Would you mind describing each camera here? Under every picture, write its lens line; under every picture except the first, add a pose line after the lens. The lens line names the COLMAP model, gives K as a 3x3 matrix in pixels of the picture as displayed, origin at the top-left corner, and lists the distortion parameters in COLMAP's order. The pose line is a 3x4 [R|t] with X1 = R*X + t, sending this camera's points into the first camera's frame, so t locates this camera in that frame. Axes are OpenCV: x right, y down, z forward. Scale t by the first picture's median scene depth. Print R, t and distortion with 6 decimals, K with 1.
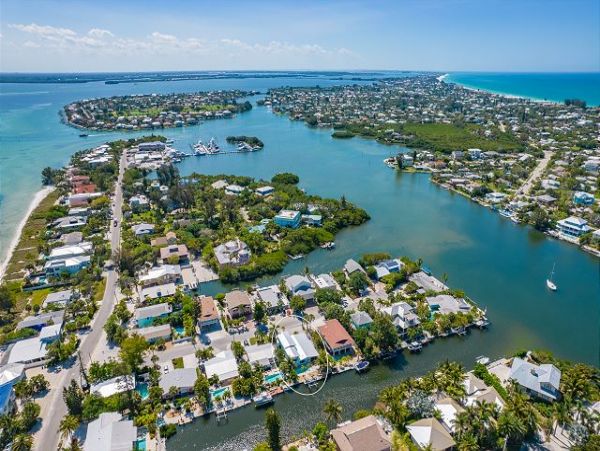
lens RADIAL K [[378.4, 0, 302.8], [0, 378.4, 217.5], [0, 0, 1]] dist [-0.067442, 0.057780]
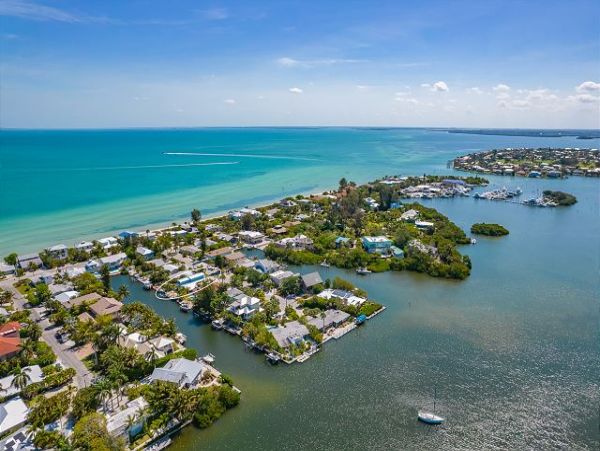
lens RADIAL K [[372.0, 0, 300.0], [0, 372.0, 225.5], [0, 0, 1]] dist [-0.086564, 0.073138]
pose [[0.434852, 0.245112, -0.866501, 1.011763], [-0.336281, 0.936831, 0.096245, -0.092644], [0.835355, 0.249535, 0.489810, 0.473775]]
